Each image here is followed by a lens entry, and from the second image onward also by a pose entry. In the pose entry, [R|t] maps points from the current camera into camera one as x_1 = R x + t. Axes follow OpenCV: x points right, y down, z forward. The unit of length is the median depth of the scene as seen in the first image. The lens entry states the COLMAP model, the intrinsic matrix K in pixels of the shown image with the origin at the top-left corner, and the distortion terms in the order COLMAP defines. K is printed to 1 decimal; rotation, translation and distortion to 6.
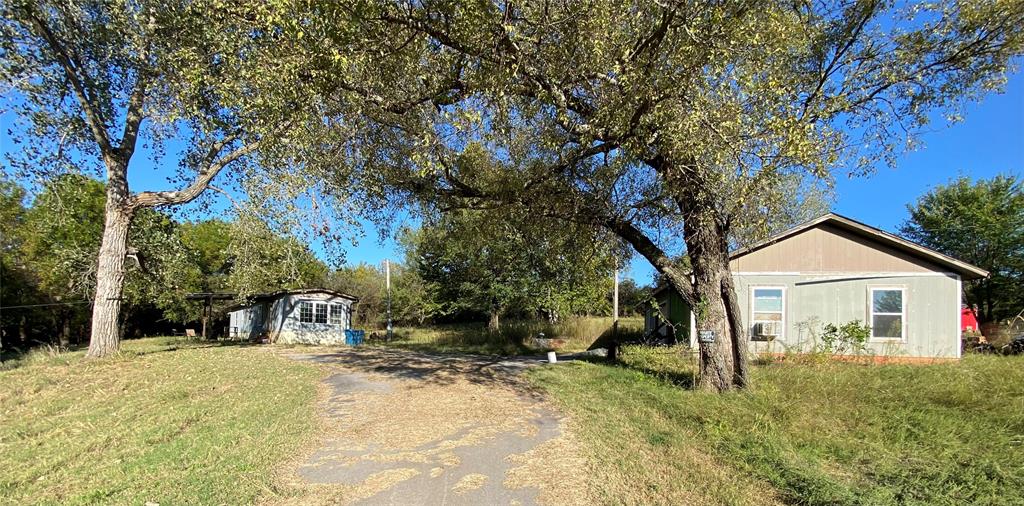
lens RADIAL K [[390.5, 0, 514.2], [0, 390.5, 330.9], [0, 0, 1]] dist [0.001558, -0.014036]
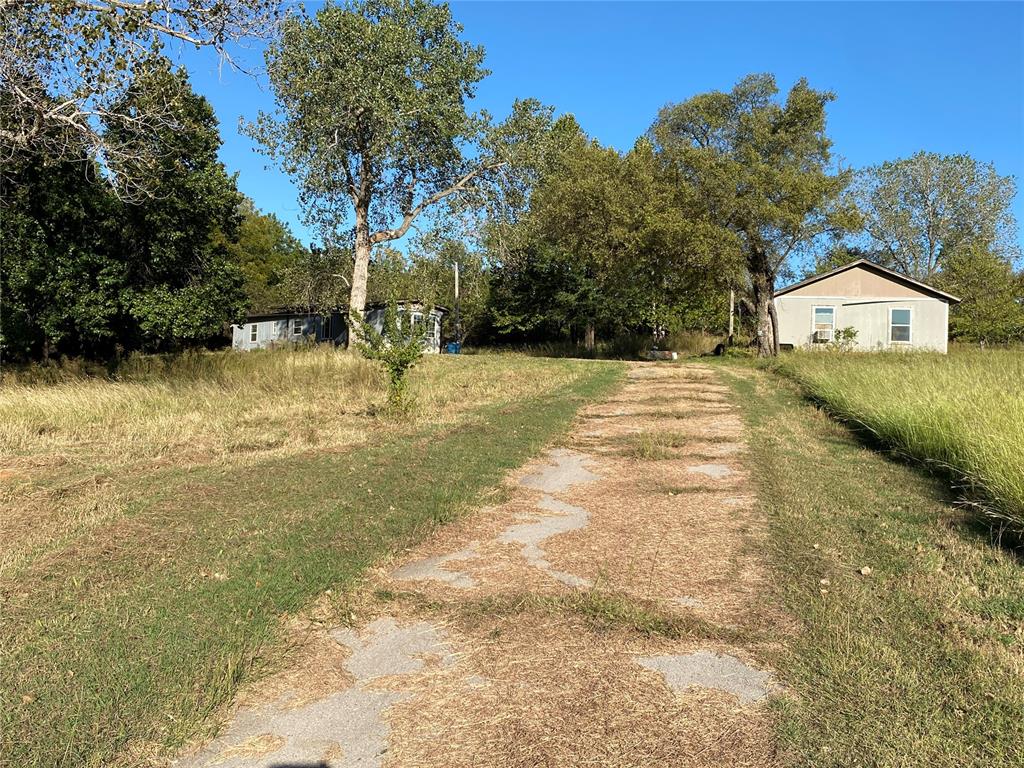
lens RADIAL K [[901.6, 0, 512.0], [0, 901.6, 384.0], [0, 0, 1]] dist [-0.001306, -0.000975]
pose [[0.999730, 0.011694, -0.020075, -0.500937], [-0.011648, 0.999929, 0.002415, 0.202902], [0.020102, -0.002180, 0.999796, -2.661443]]
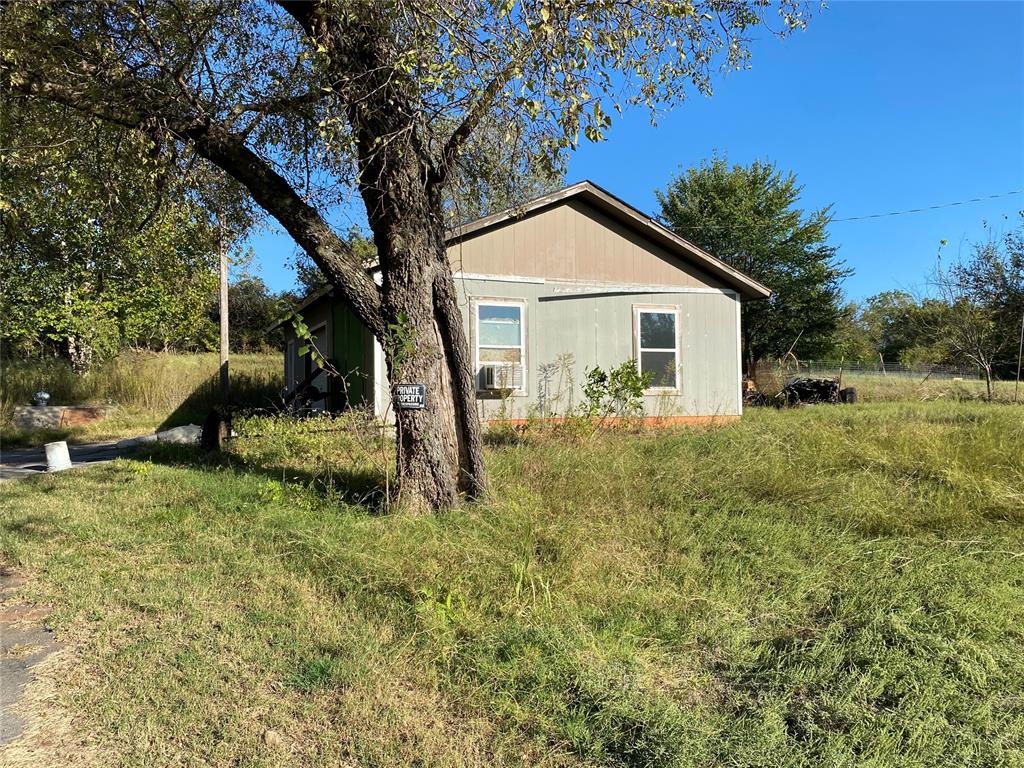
lens RADIAL K [[740.8, 0, 488.2], [0, 740.8, 379.4], [0, 0, 1]] dist [0.028238, -0.008230]
pose [[0.832379, -0.019593, 0.553860, 0.050387], [0.019326, 0.999793, 0.006323, -0.008698], [-0.553869, 0.005441, 0.832586, 0.135607]]
